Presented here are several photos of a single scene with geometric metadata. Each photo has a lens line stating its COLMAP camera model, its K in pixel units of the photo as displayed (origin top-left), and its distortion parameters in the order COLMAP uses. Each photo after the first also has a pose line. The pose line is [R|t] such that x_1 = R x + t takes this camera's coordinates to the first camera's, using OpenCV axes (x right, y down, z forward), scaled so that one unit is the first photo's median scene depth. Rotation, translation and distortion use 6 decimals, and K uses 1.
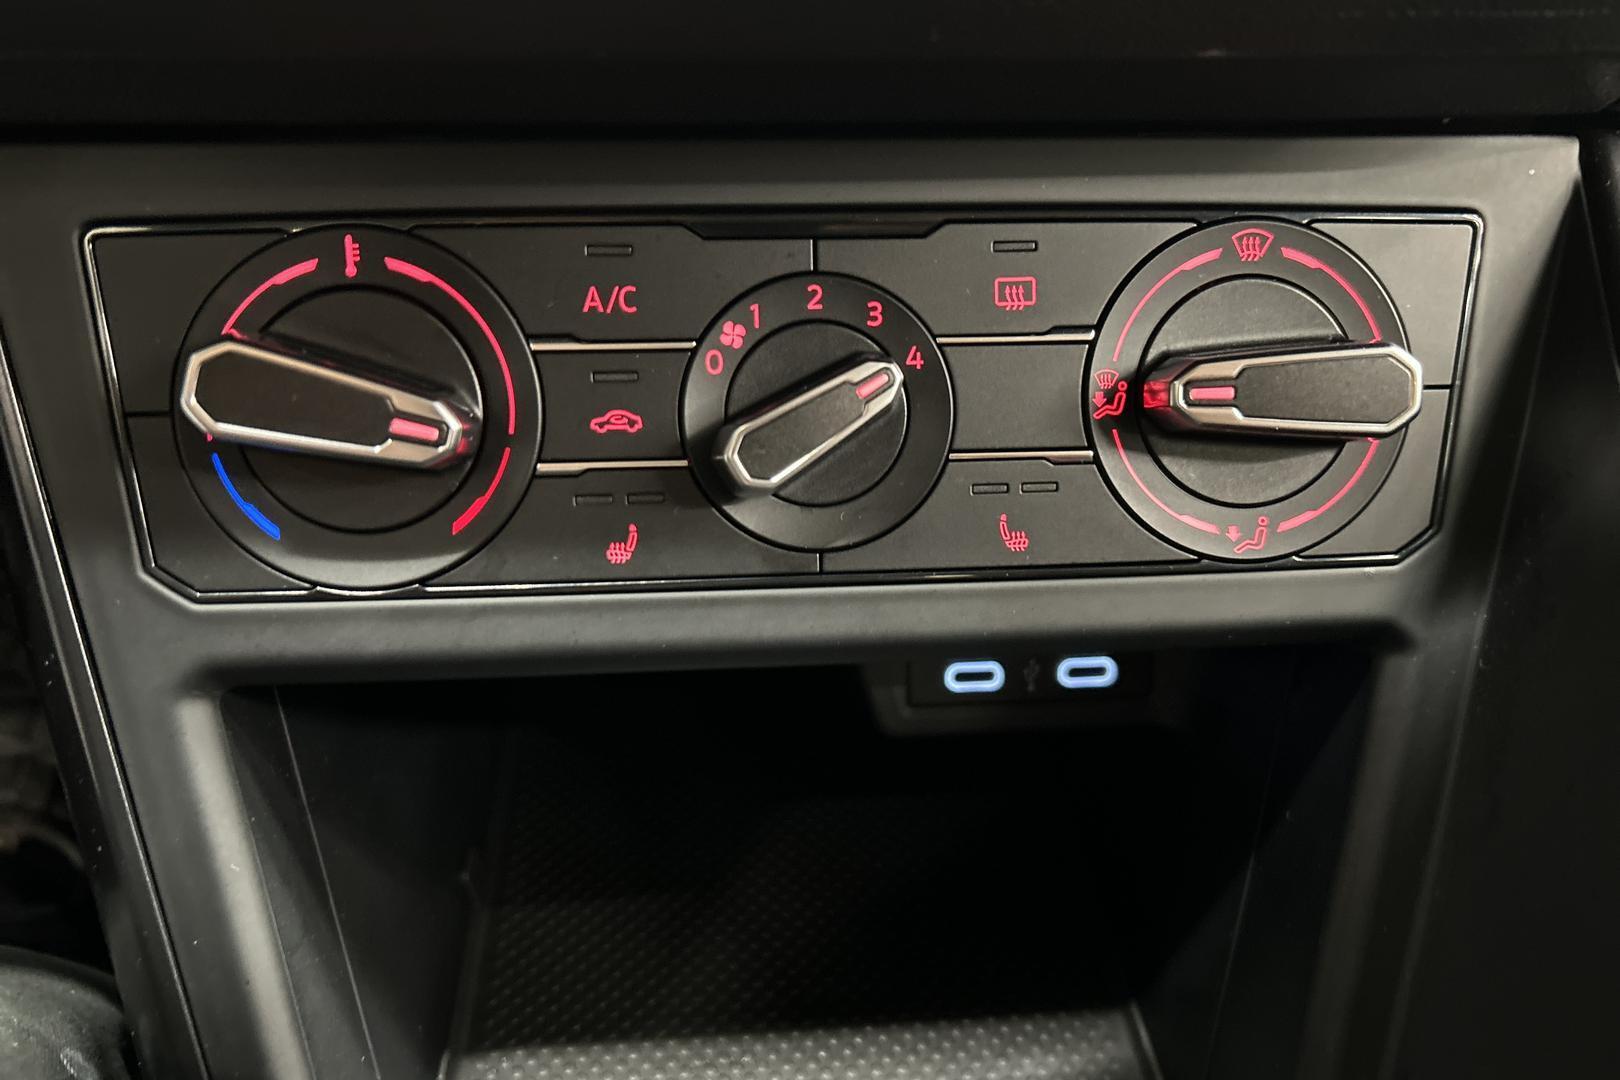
lens RADIAL K [[1228.8, 0, 809.3], [0, 1228.8, 540.6], [0, 0, 1]] dist [-0.007715, -0.006660]
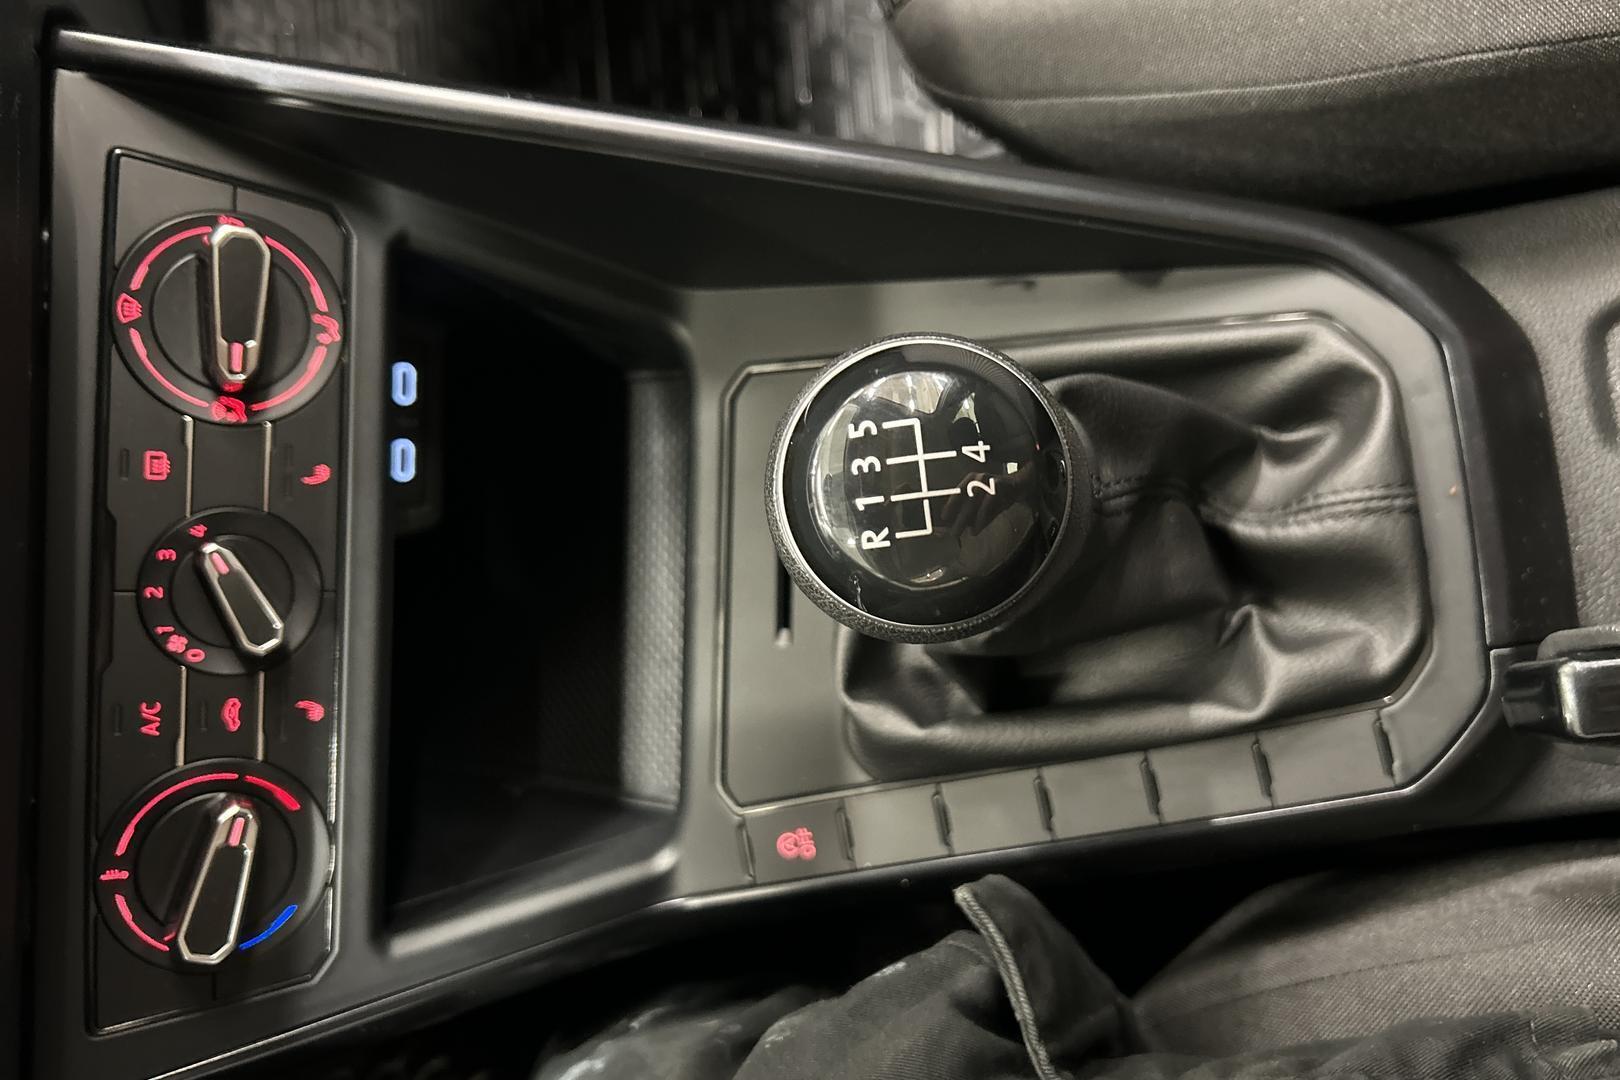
lens RADIAL K [[1228.8, 0, 809.3], [0, 1228.8, 540.9], [0, 0, 1]] dist [-0.007715, -0.006660]
pose [[0.087160, -0.994689, -0.054738, 0.235949], [0.898850, 0.054834, 0.434813, -0.129553], [-0.429503, -0.087099, 0.898855, -0.810736]]
